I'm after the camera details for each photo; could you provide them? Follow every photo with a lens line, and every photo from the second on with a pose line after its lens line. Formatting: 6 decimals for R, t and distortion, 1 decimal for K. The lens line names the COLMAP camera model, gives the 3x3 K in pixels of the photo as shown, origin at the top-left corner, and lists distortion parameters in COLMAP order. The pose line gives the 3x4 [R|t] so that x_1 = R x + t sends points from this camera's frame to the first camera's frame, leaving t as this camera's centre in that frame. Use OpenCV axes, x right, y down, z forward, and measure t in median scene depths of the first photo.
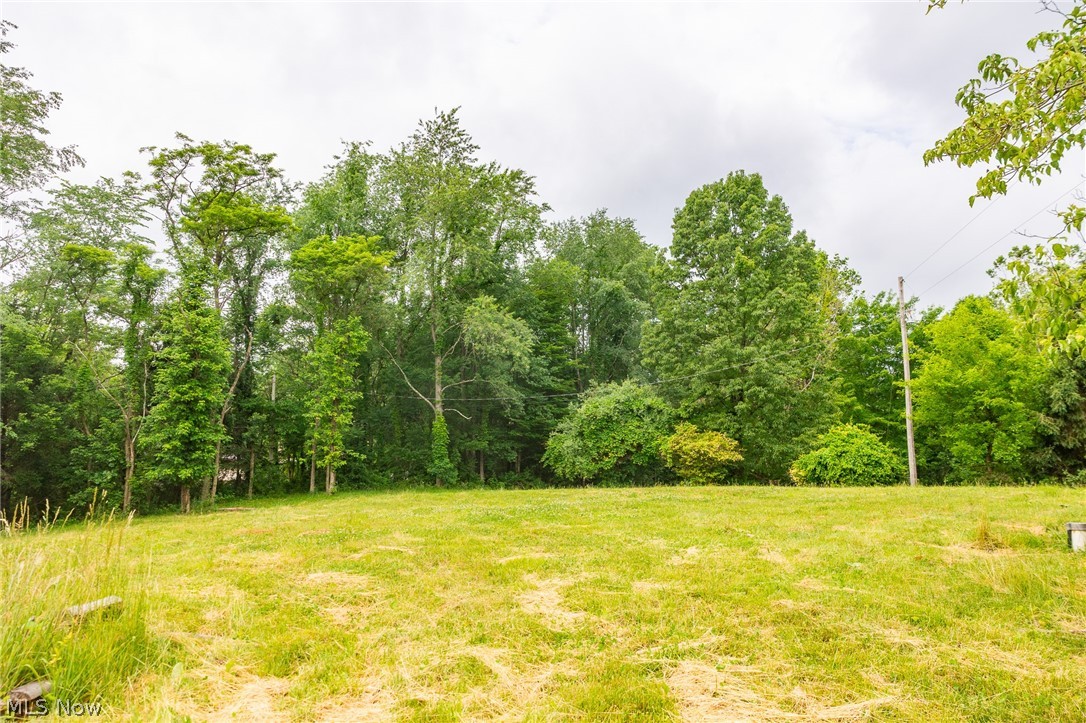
lens RADIAL K [[734.8, 0, 536.6], [0, 734.8, 364.8], [0, 0, 1]] dist [0.004782, 0.002600]
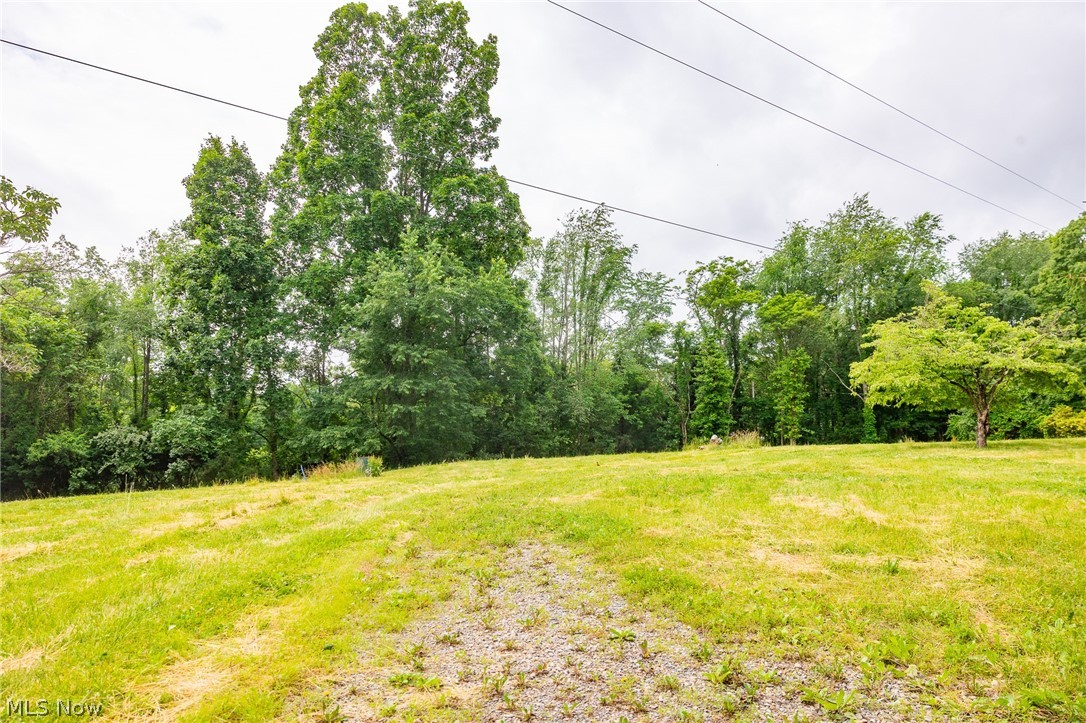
lens RADIAL K [[734.8, 0, 536.6], [0, 734.8, 364.8], [0, 0, 1]] dist [0.004782, 0.002600]
pose [[0.815782, -0.060745, -0.575161, 0.211963], [0.072565, 0.997361, -0.002412, -0.064017], [0.573789, -0.039769, 0.818037, -0.679465]]
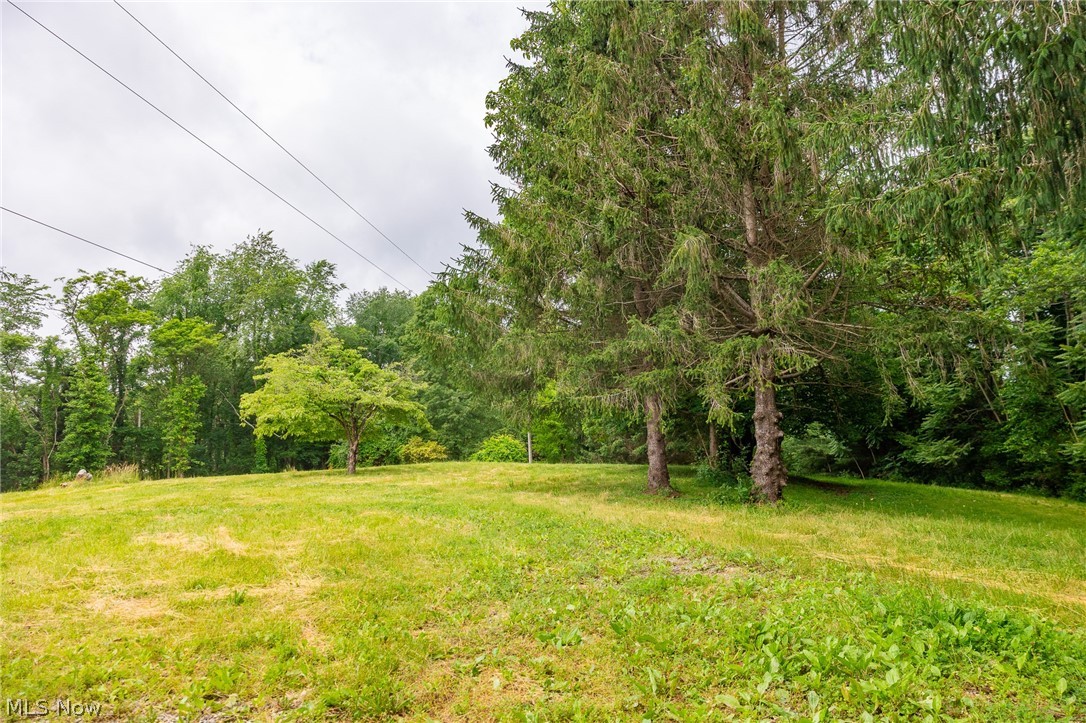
lens RADIAL K [[734.8, 0, 536.6], [0, 734.8, 364.8], [0, 0, 1]] dist [0.004782, 0.002600]
pose [[0.986629, -0.008398, 0.162767, 0.216673], [0.010102, 0.999902, -0.009644, -0.064040], [-0.162671, 0.011159, 0.986617, -0.678309]]
